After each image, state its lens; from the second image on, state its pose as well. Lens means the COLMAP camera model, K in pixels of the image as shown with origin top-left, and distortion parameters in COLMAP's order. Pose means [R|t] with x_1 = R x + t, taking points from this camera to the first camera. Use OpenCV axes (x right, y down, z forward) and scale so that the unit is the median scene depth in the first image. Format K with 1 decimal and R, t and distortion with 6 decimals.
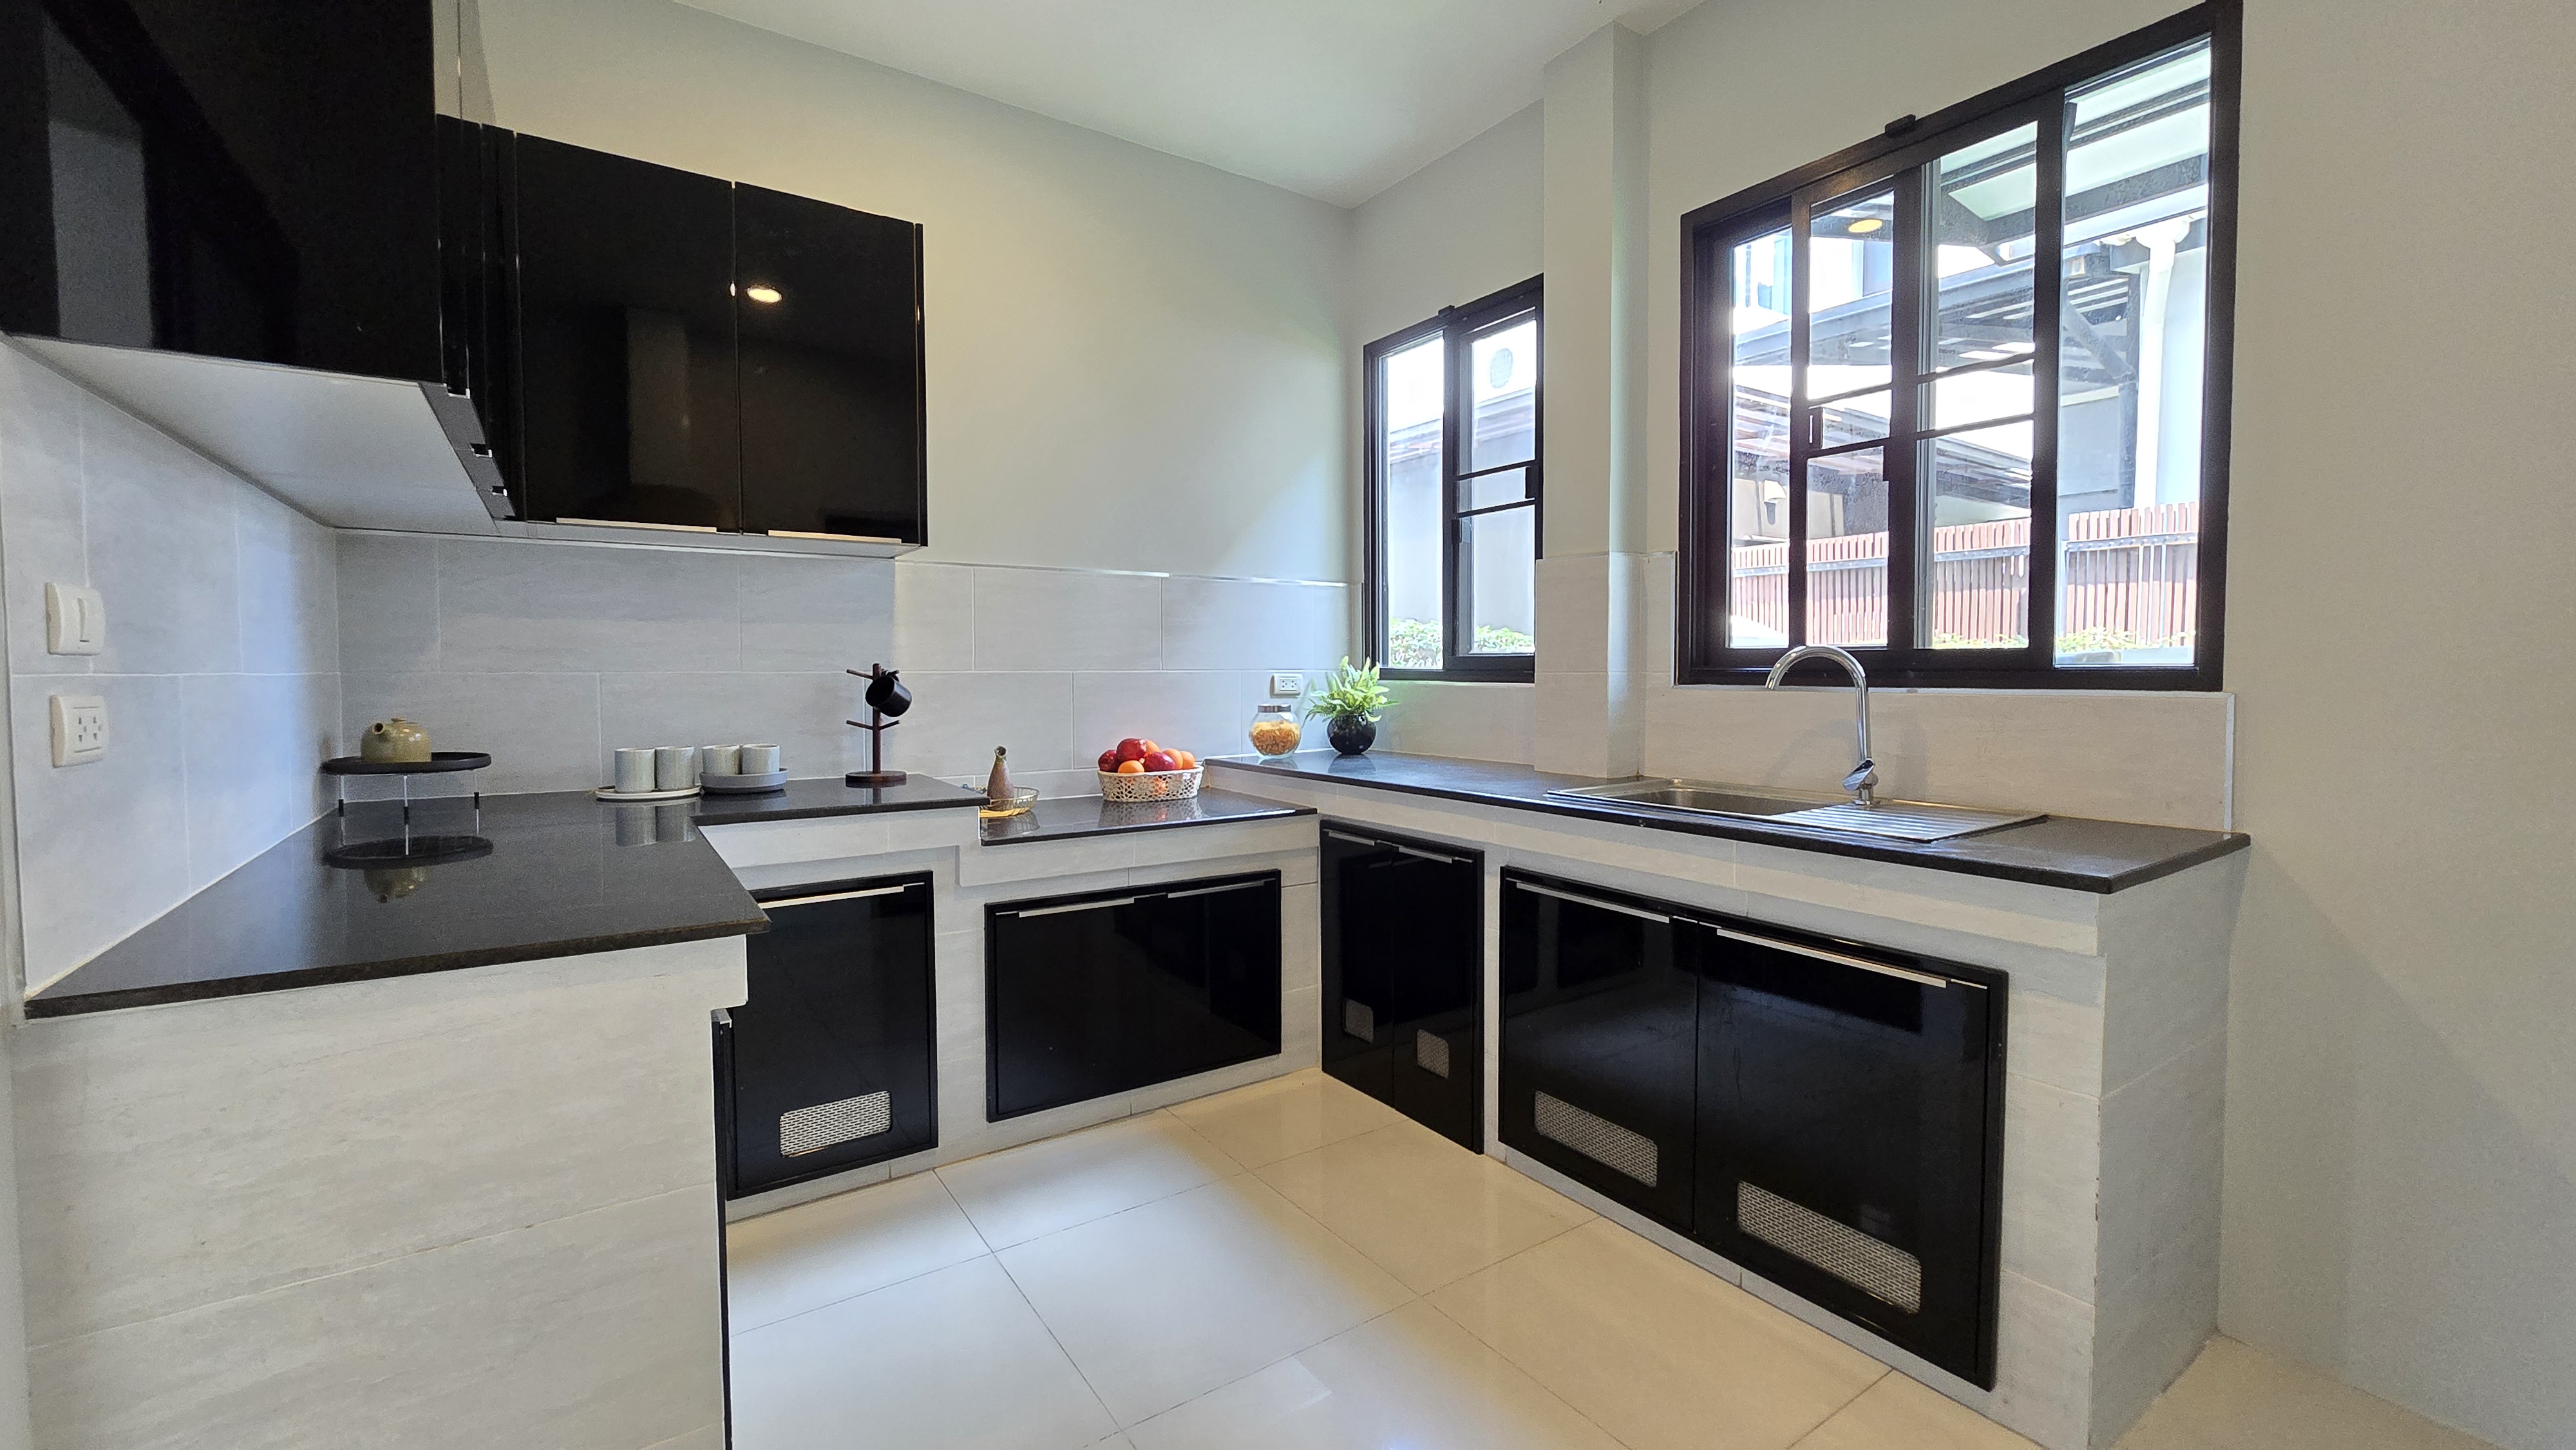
lens RADIAL K [[1039.5, 0, 1293.4], [0, 1039.5, 705.9], [0, 0, 1]] dist [-0.002197, -0.000169]
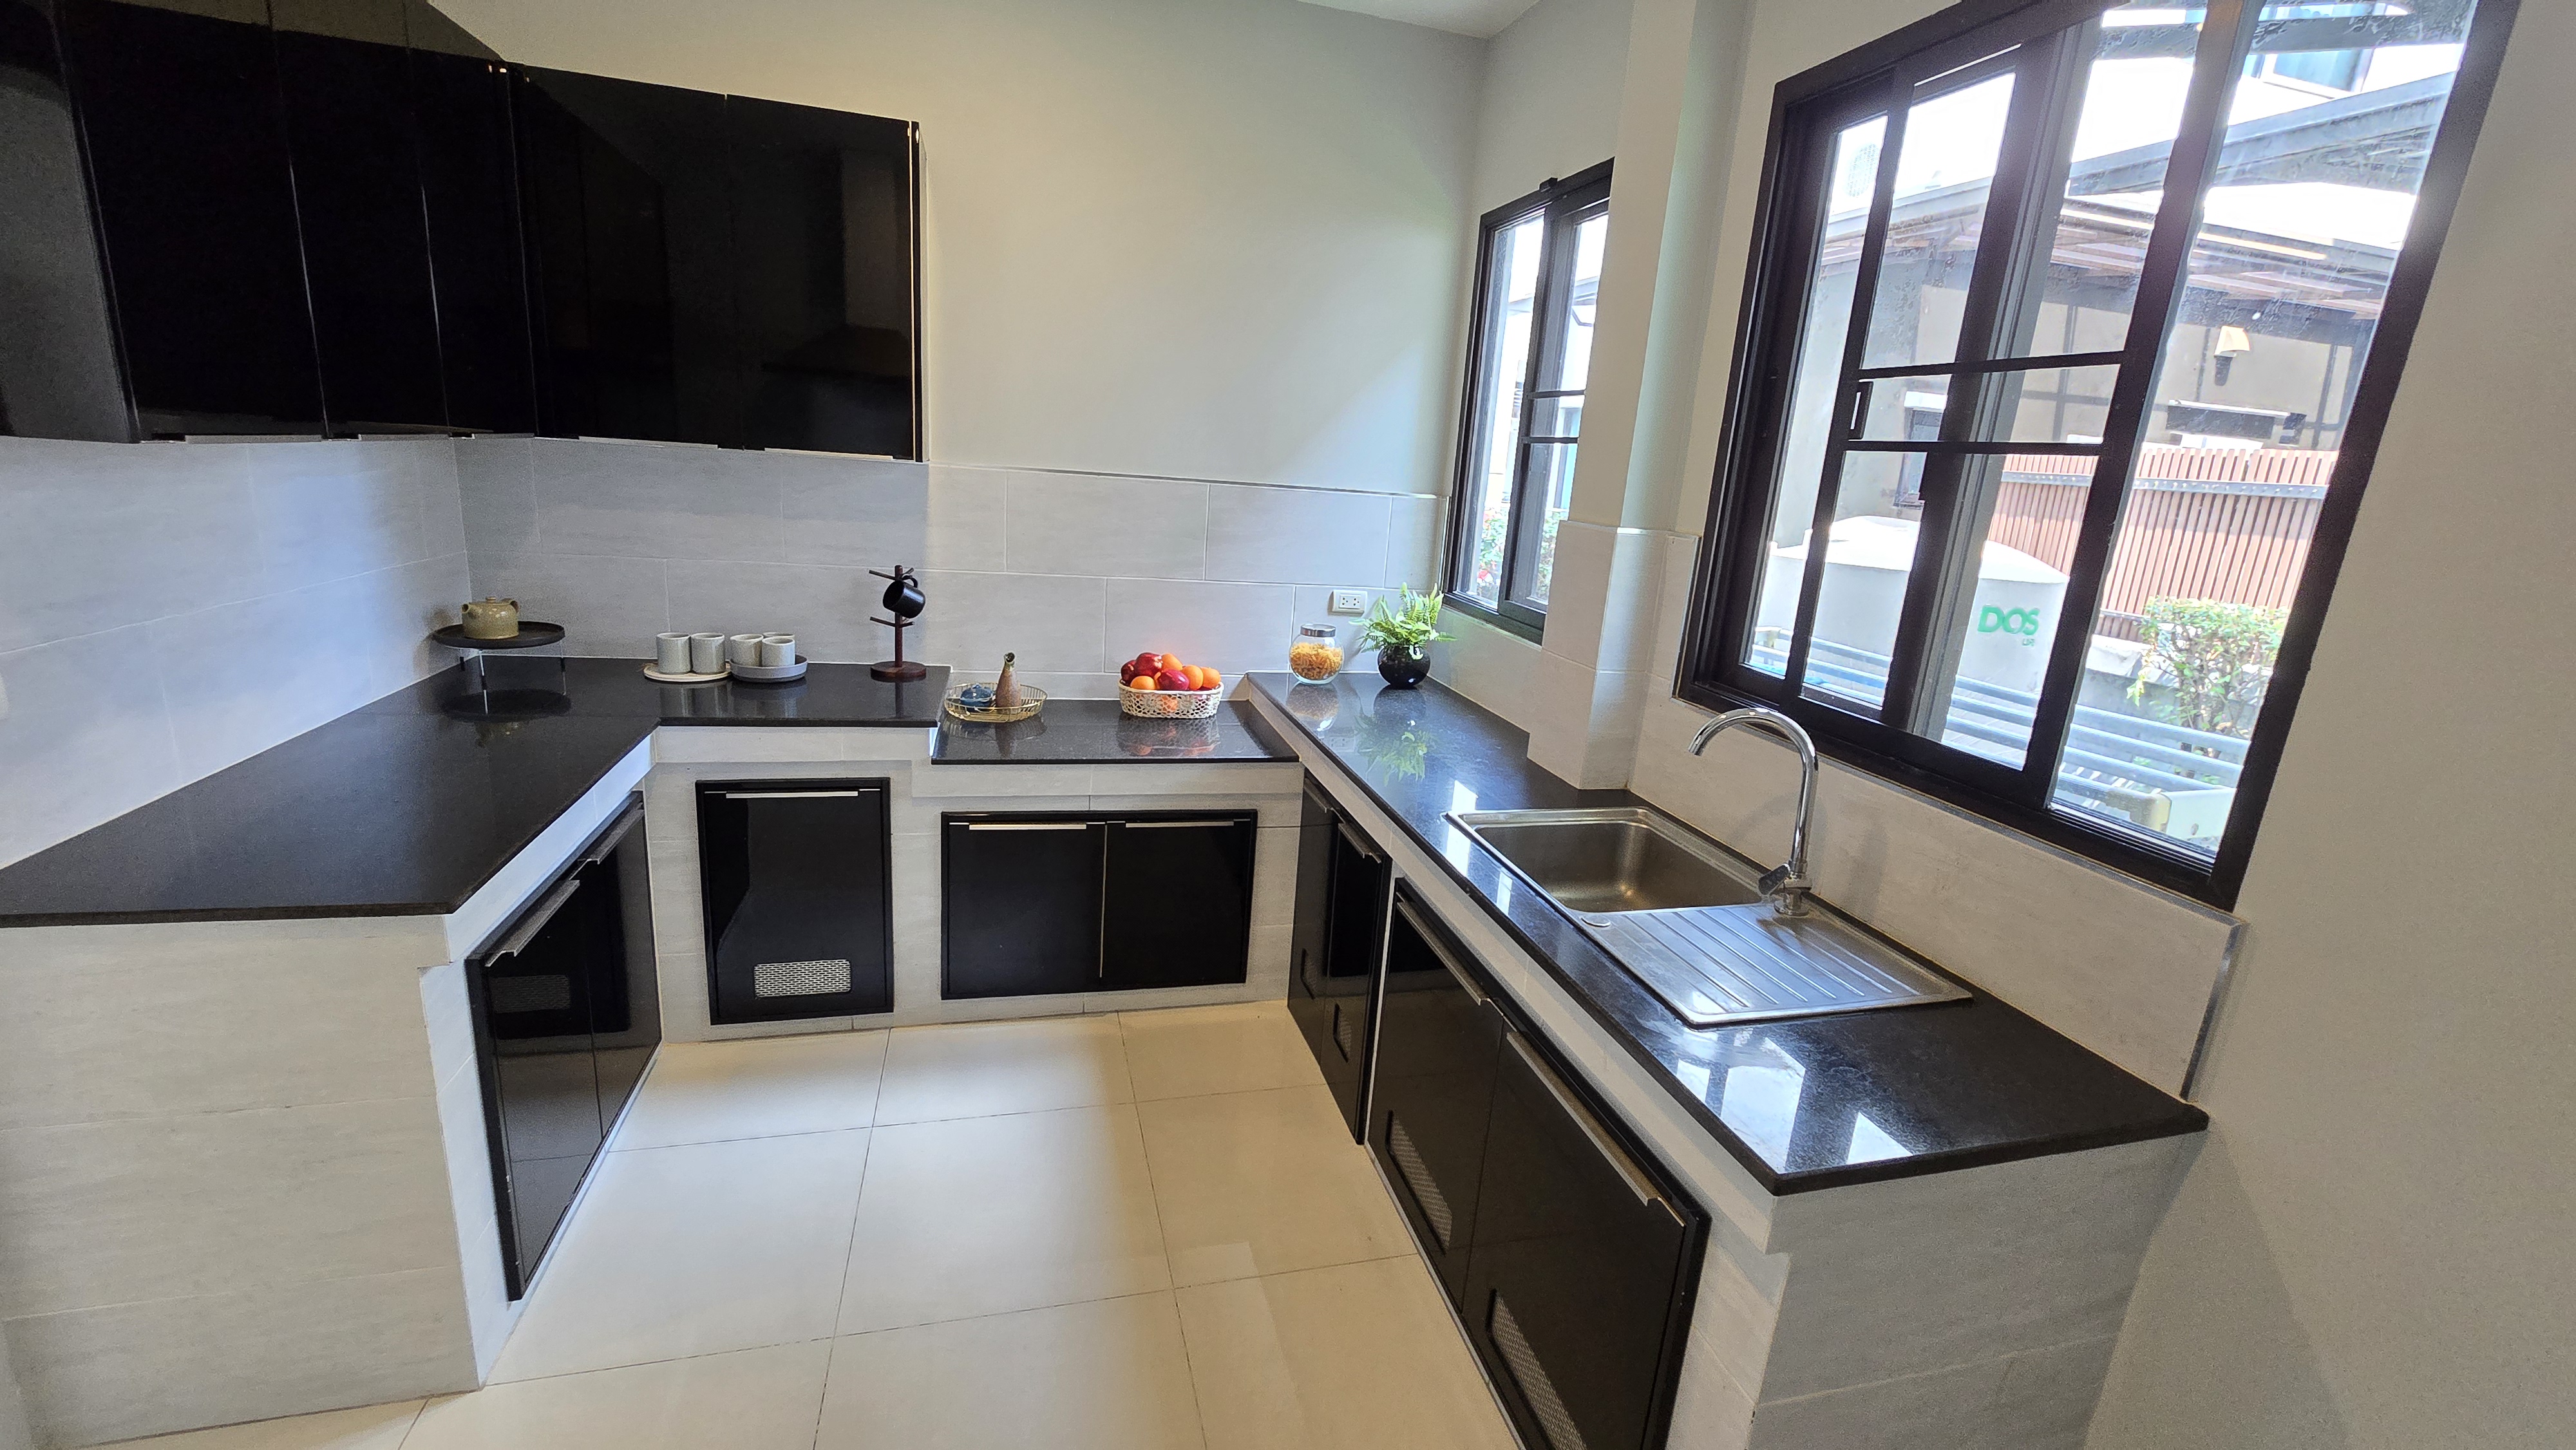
lens RADIAL K [[1039.5, 0, 1293.4], [0, 1039.5, 705.9], [0, 0, 1]] dist [-0.002197, -0.000169]
pose [[0.942572, 0.146446, -0.300187, 0.332170], [-0.087418, 0.975590, 0.201450, -0.155865], [0.322361, -0.163639, 0.932365, 0.121461]]
